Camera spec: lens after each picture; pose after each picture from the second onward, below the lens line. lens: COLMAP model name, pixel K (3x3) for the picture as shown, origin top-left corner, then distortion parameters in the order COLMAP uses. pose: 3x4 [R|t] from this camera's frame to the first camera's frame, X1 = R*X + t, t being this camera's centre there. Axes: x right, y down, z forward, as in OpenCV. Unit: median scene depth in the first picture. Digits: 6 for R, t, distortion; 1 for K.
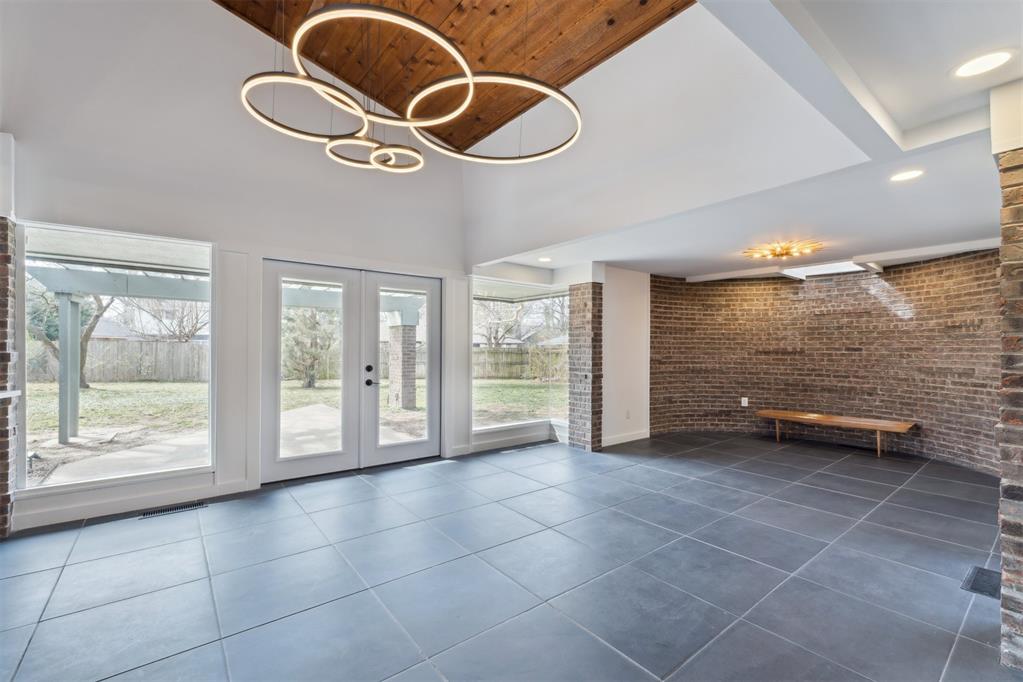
lens RADIAL K [[437.8, 0, 503.7], [0, 437.8, 345.0], [0, 0, 1]] dist [0.002812, 0.002335]
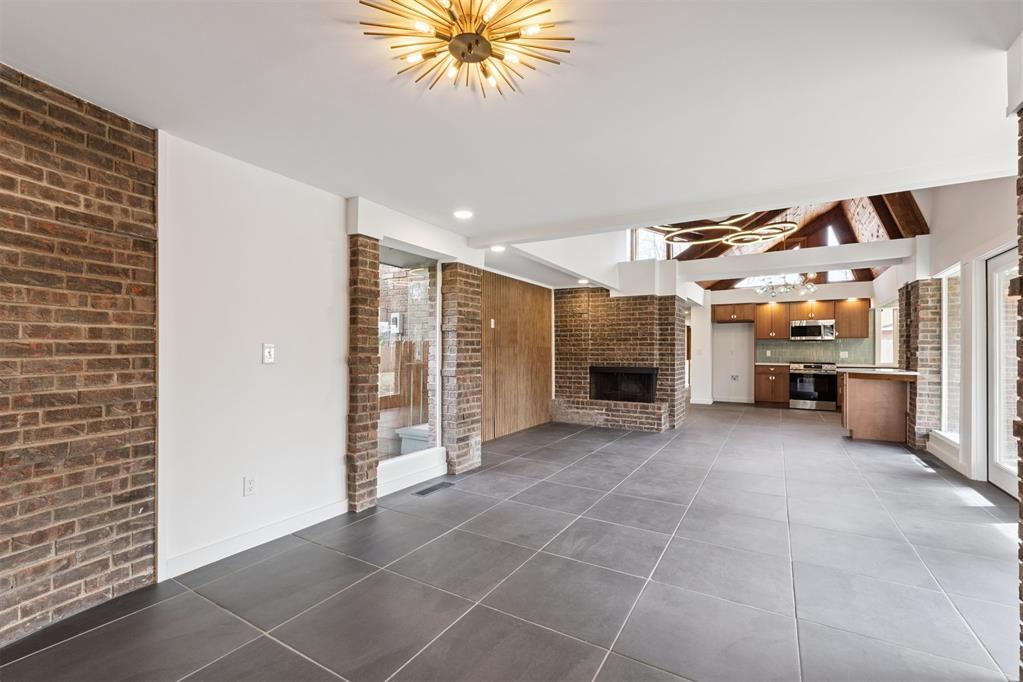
lens RADIAL K [[437.8, 0, 506.6], [0, 437.8, 350.2], [0, 0, 1]] dist [0.002812, 0.002335]
pose [[-0.935573, -0.009382, -0.353008, 0.763190], [-0.005325, 0.999908, -0.012460, 0.028327], [0.353092, -0.009778, -0.935537, 1.390978]]
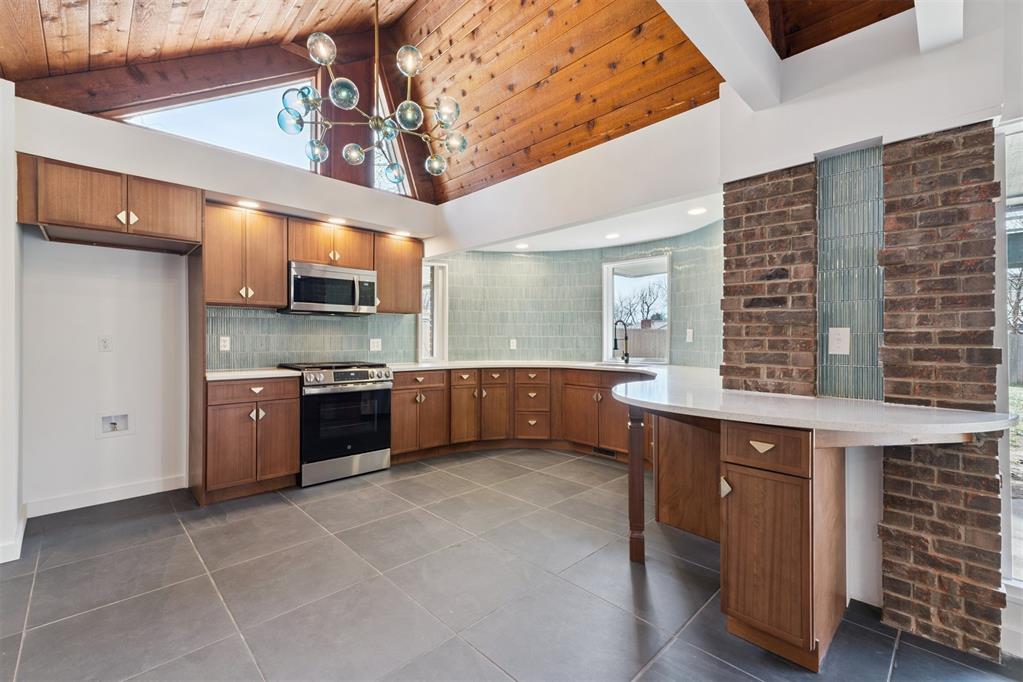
lens RADIAL K [[437.8, 0, 511.3], [0, 437.8, 339.3], [0, 0, 1]] dist [0.002812, 0.002335]
pose [[0.120072, 0.000980, -0.992765, -0.403990], [0.003605, 0.999992, 0.001423, 0.000909], [0.992759, -0.003750, 0.120068, 0.187510]]
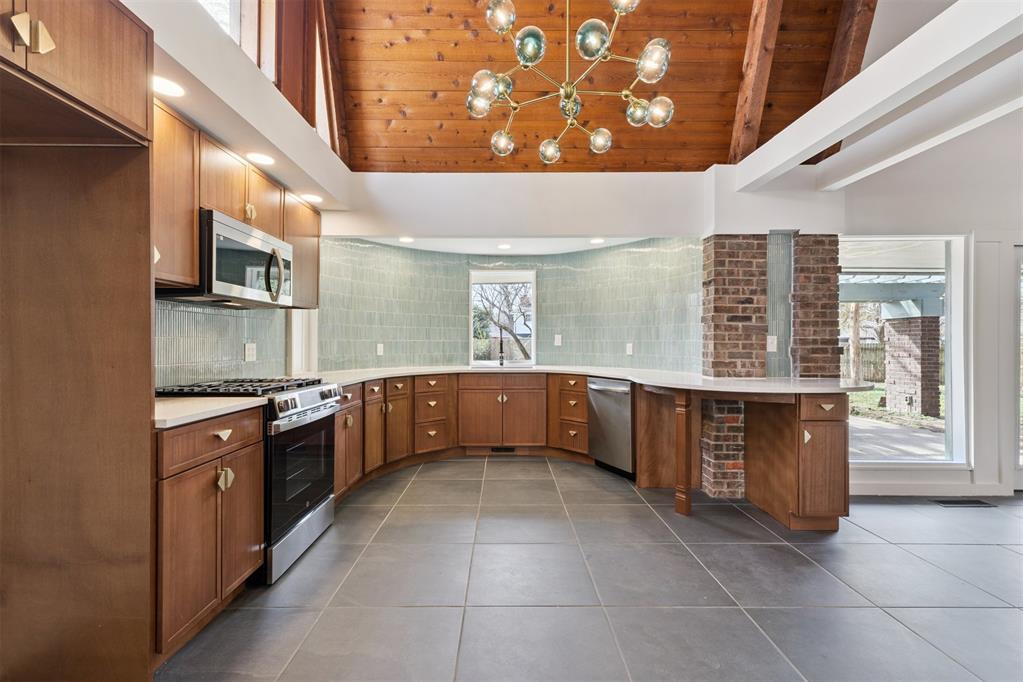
lens RADIAL K [[437.8, 0, 510.0], [0, 437.8, 345.0], [0, 0, 1]] dist [0.002812, 0.002335]
pose [[0.799743, 0.001127, -0.600342, -0.735990], [0.004252, 0.999963, 0.007542, -0.001041], [0.600328, -0.008584, 0.799708, -0.329751]]
